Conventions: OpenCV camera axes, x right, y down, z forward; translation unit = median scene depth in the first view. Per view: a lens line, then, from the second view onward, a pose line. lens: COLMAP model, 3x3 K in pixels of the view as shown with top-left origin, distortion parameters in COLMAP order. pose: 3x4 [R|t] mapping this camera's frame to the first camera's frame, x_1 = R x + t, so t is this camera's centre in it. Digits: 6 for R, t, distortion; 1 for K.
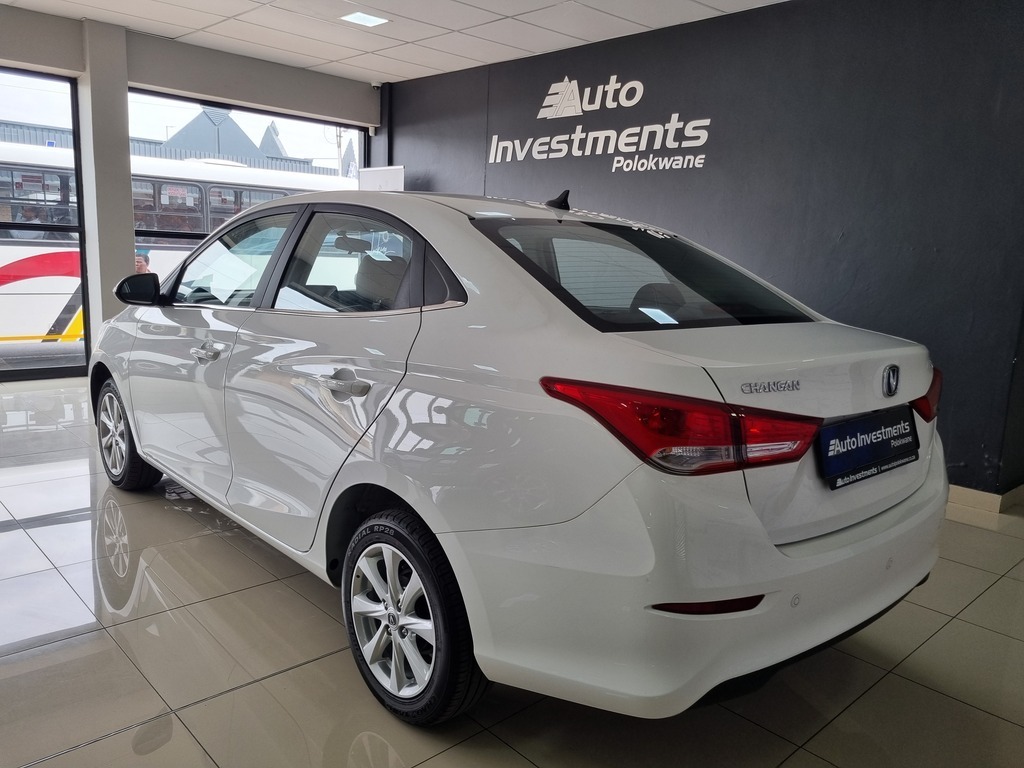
lens RADIAL K [[778.3, 0, 528.0], [0, 778.3, 385.0], [0, 0, 1]] dist [0.027180, -0.009241]
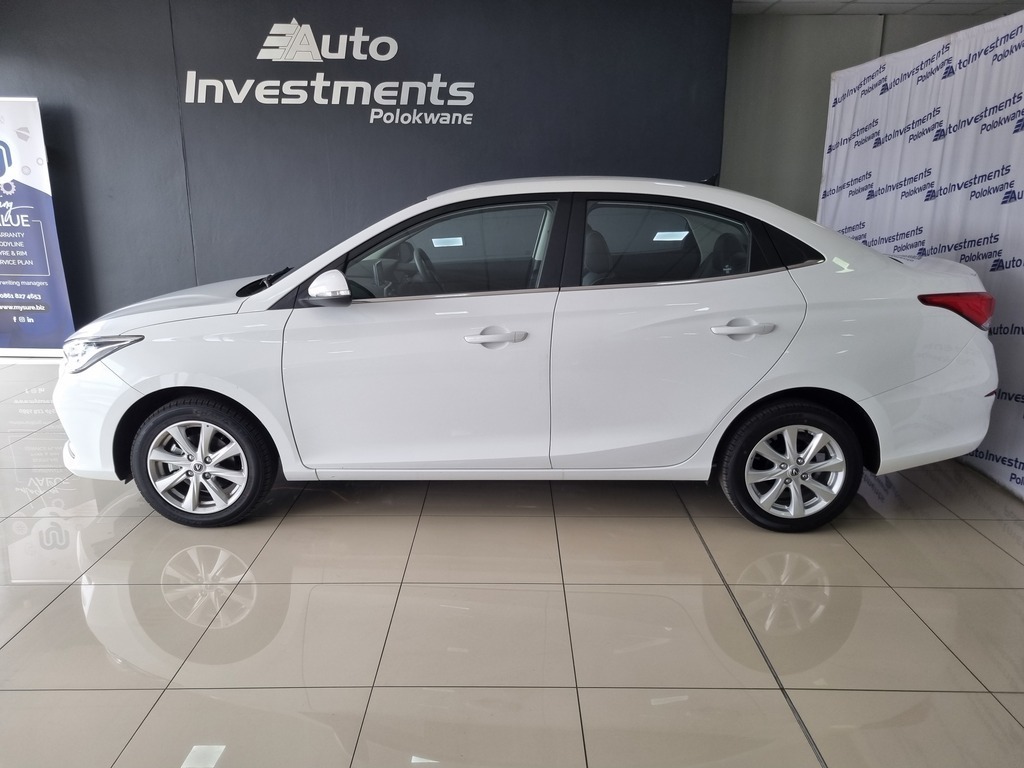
lens RADIAL K [[771.2, 0, 522.1], [0, 771.2, 381.8], [0, 0, 1]] dist [0.067868, -0.044588]
pose [[0.679743, -0.223091, 0.698699, -0.585273], [0.150100, 0.974769, 0.165210, -0.077212], [-0.717927, -0.007425, 0.696078, 0.119631]]
